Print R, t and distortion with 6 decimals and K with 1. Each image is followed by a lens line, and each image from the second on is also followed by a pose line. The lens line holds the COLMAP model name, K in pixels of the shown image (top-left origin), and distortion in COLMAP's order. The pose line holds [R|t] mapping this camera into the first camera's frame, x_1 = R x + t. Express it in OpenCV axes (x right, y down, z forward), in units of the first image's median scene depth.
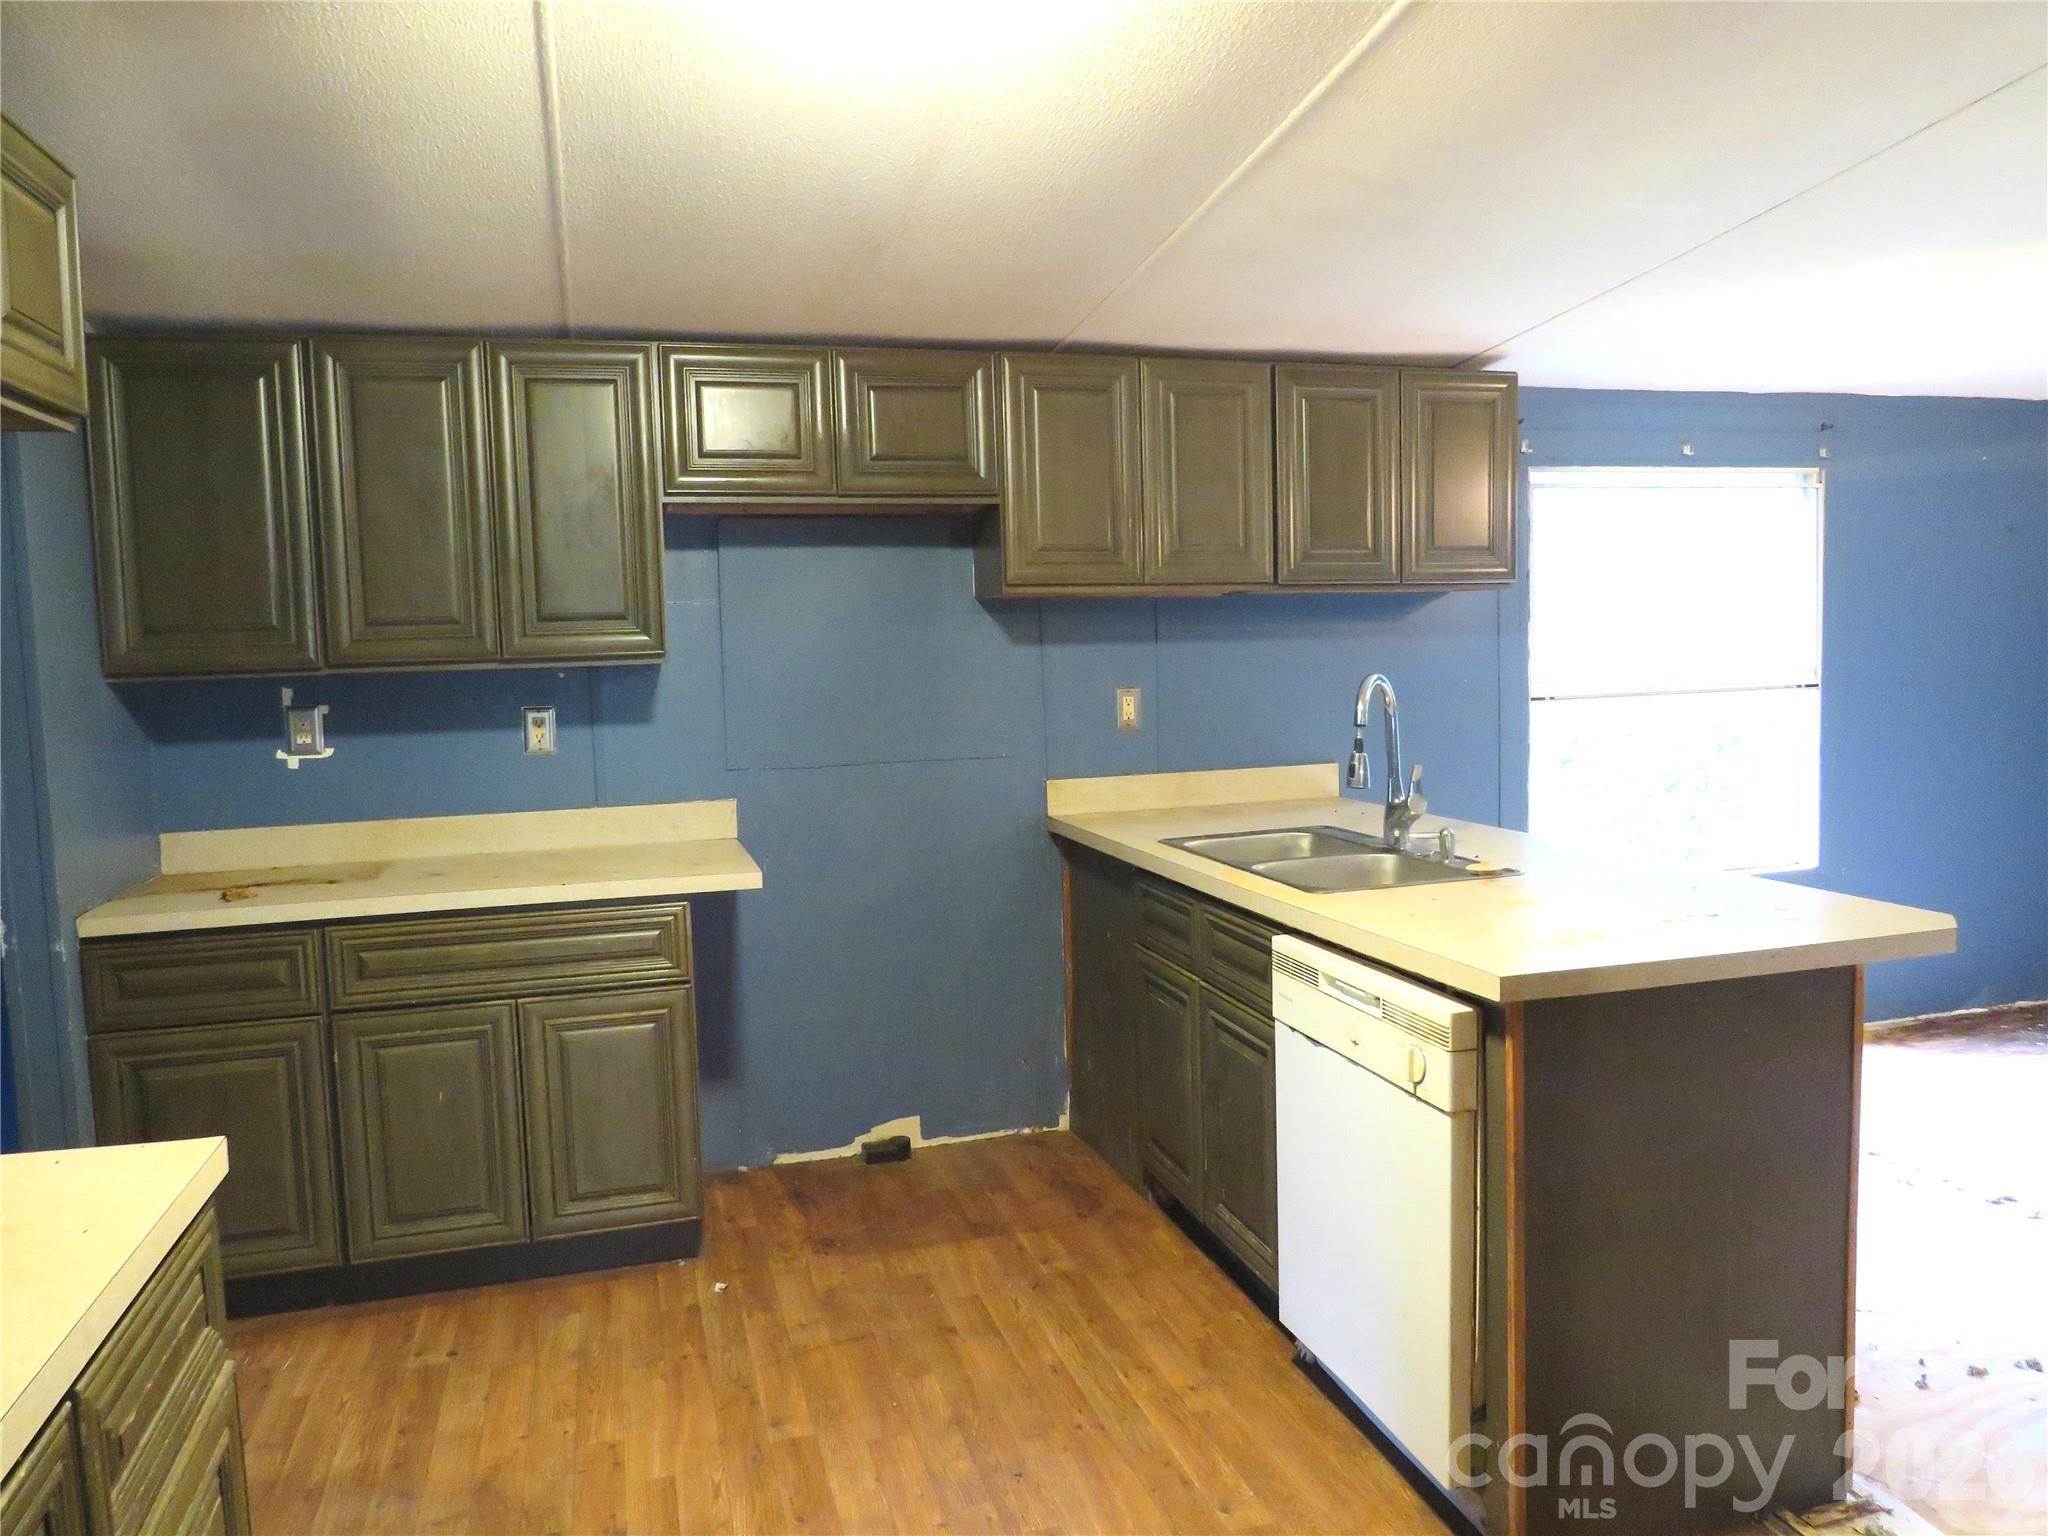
lens RADIAL K [[1452.9, 0, 1027.3], [0, 1452.9, 764.2], [0, 0, 1]] dist [-0.024719, 0.004021]
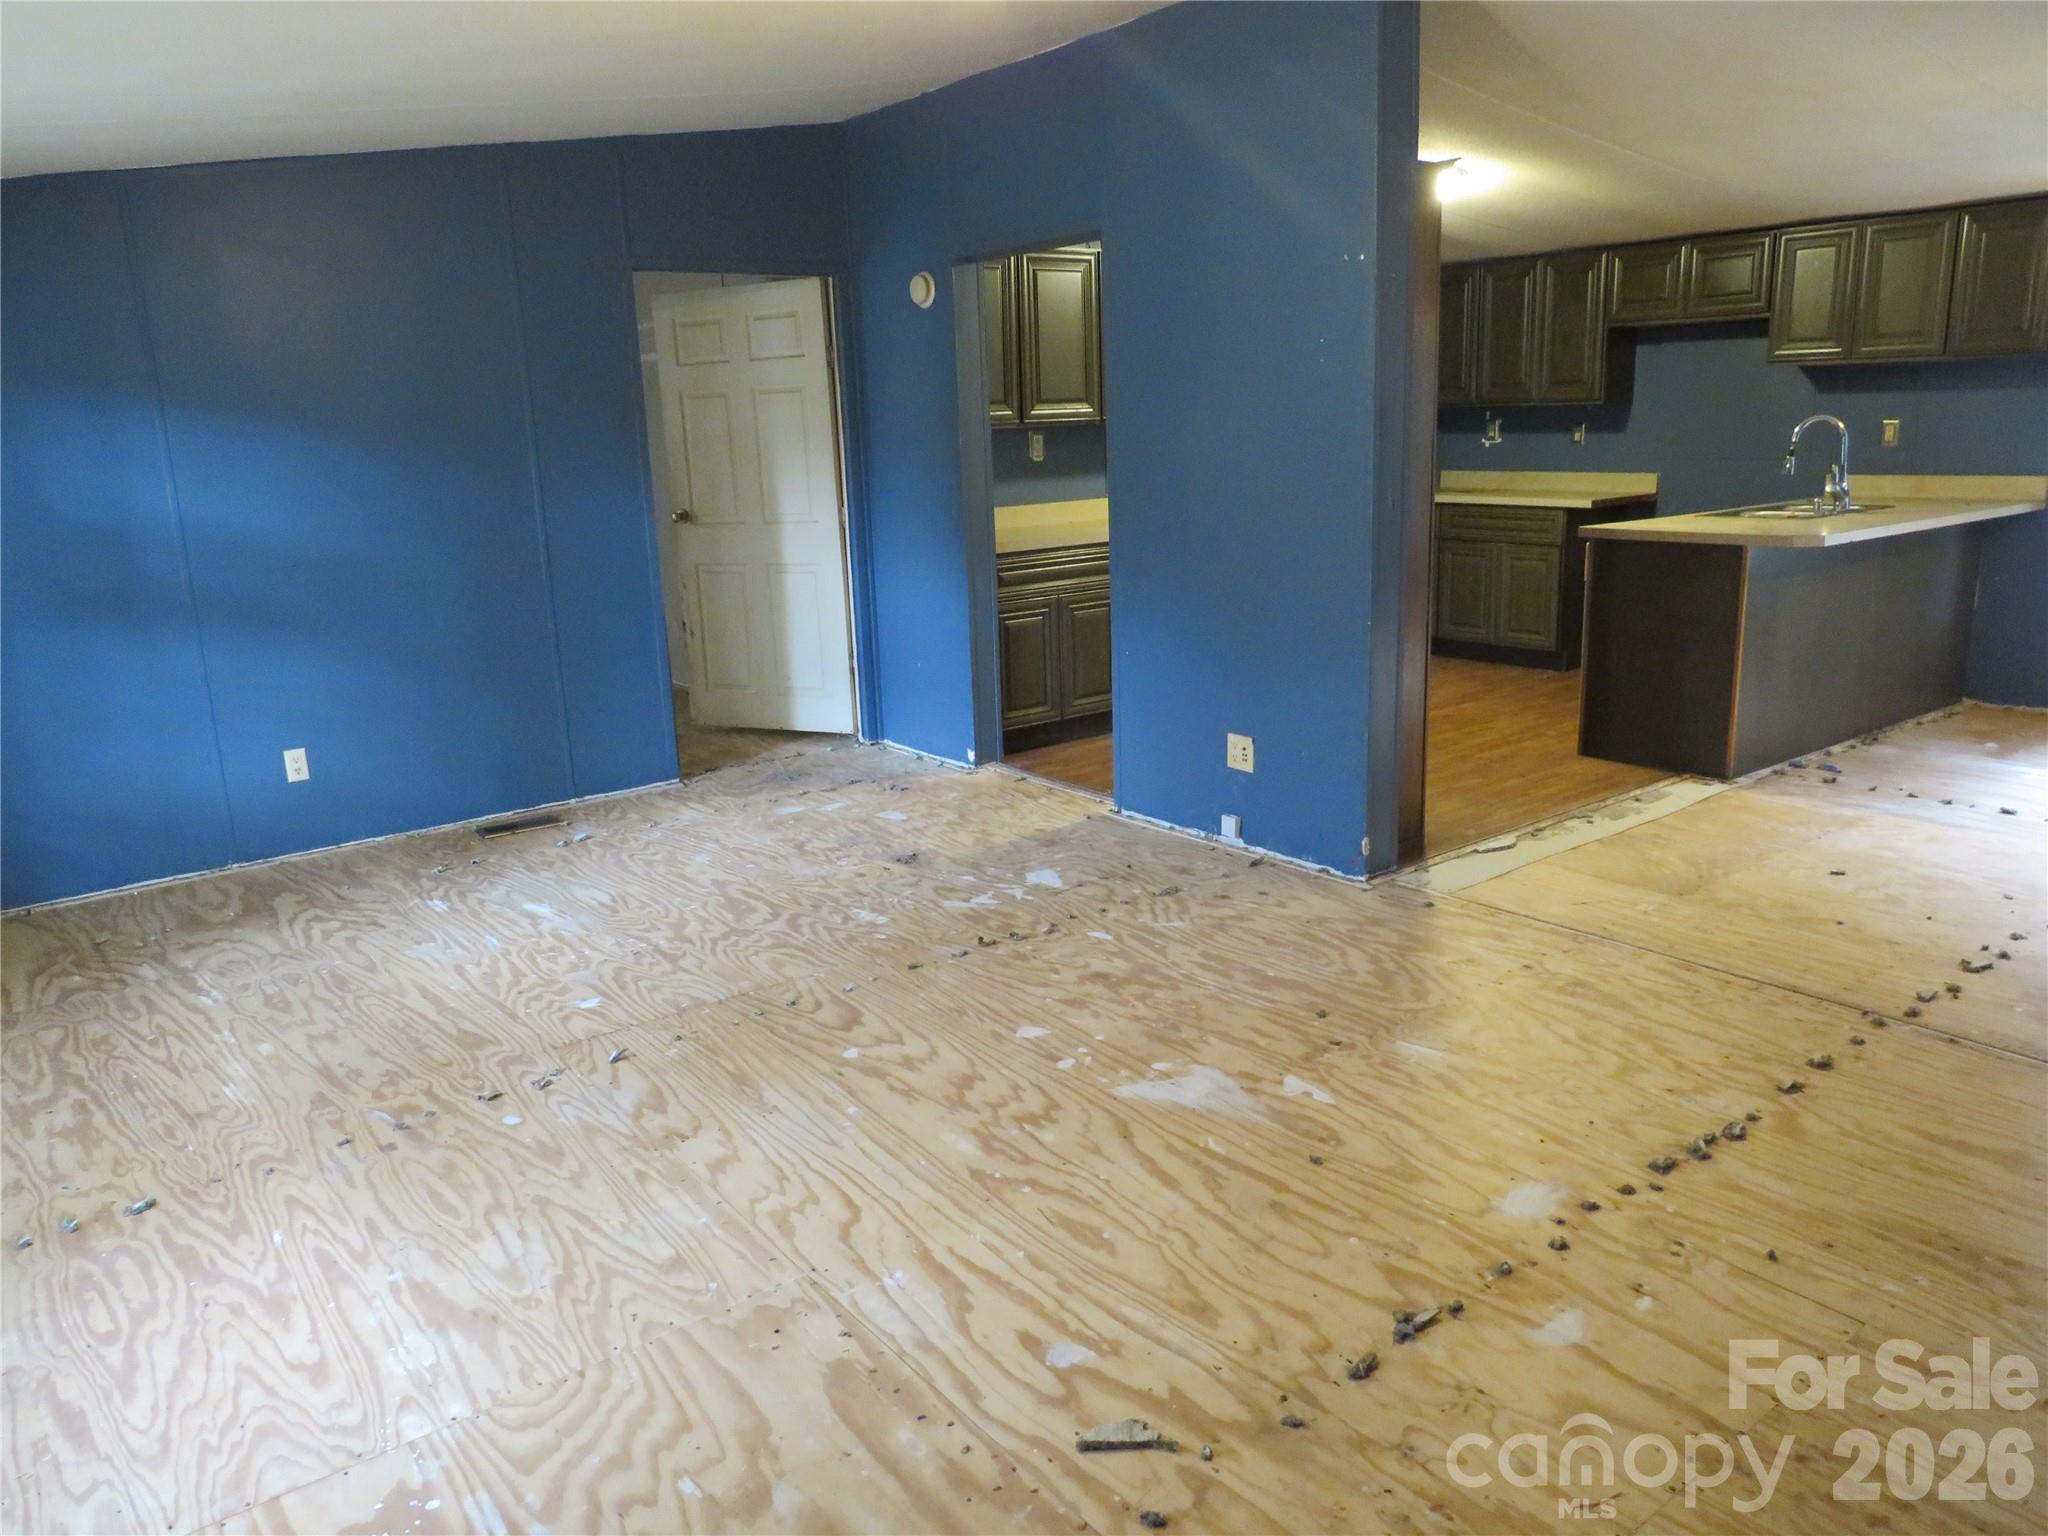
lens RADIAL K [[1452.9, 0, 1017.2], [0, 1452.9, 774.0], [0, 0, 1]] dist [-0.024719, 0.004021]
pose [[0.345906, 0.238105, -0.907554, 1.507862], [-0.059786, 0.970892, 0.231935, 0.019686], [0.936362, -0.025969, 0.350073, -0.569464]]
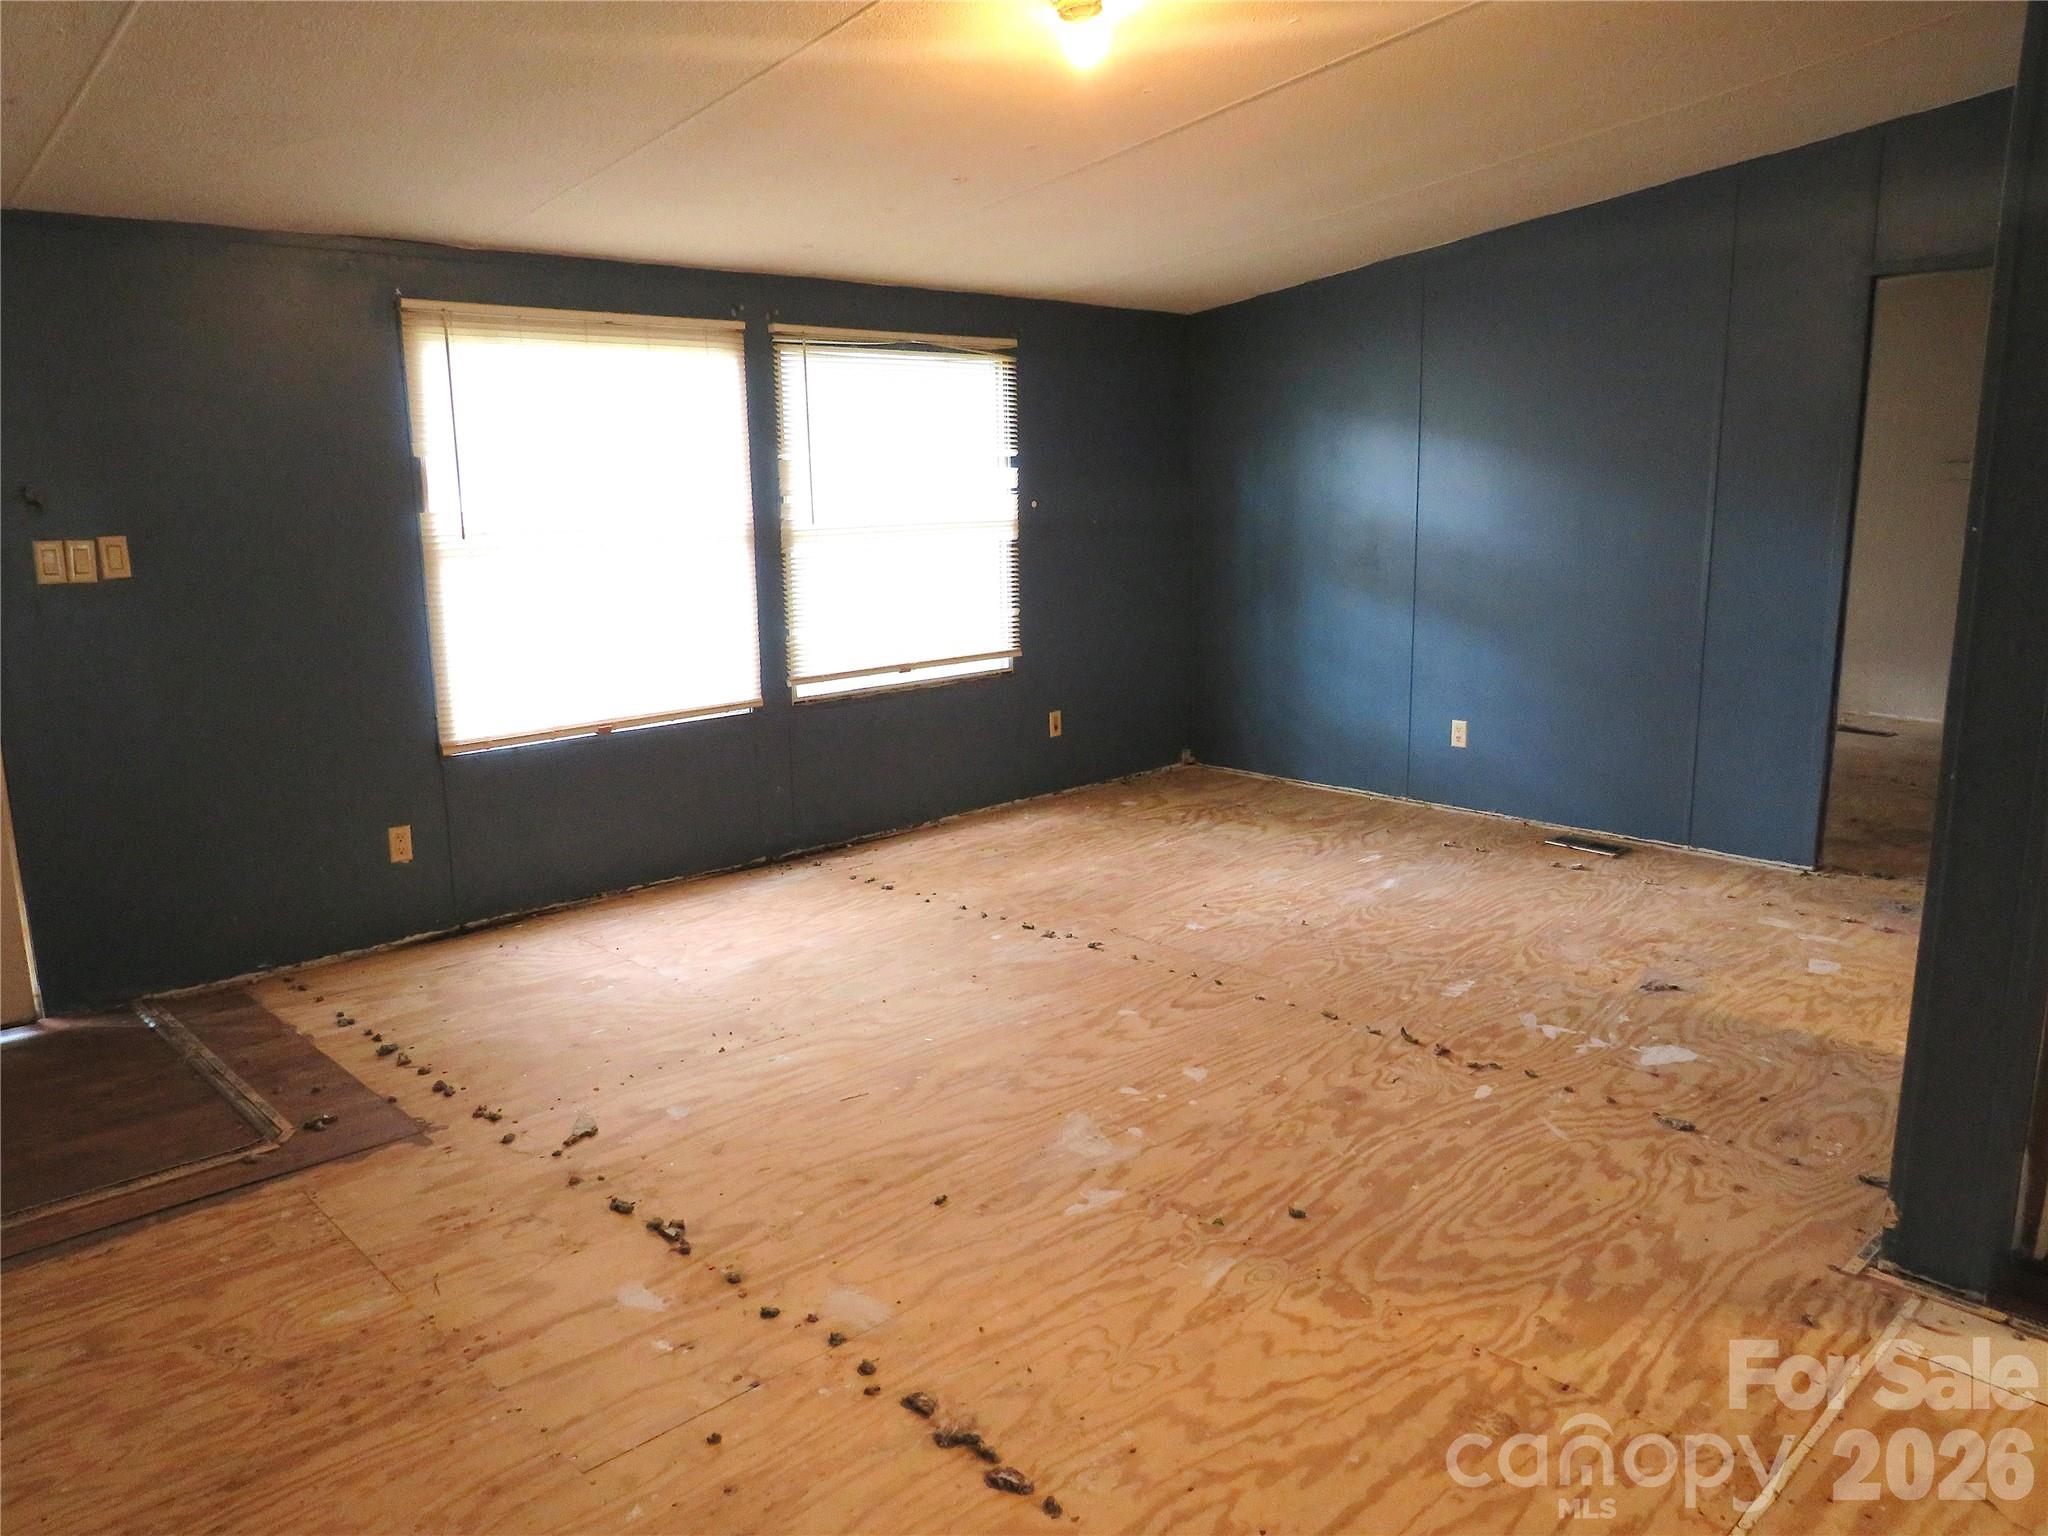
lens RADIAL K [[1452.9, 0, 1011.1], [0, 1452.9, 775.6], [0, 0, 1]] dist [-0.024719, 0.004021]
pose [[-0.893413, 0.124720, -0.431576, 1.204526], [-0.010079, 0.954882, 0.296815, -0.066074], [0.449123, 0.269528, -0.851847, 0.429815]]
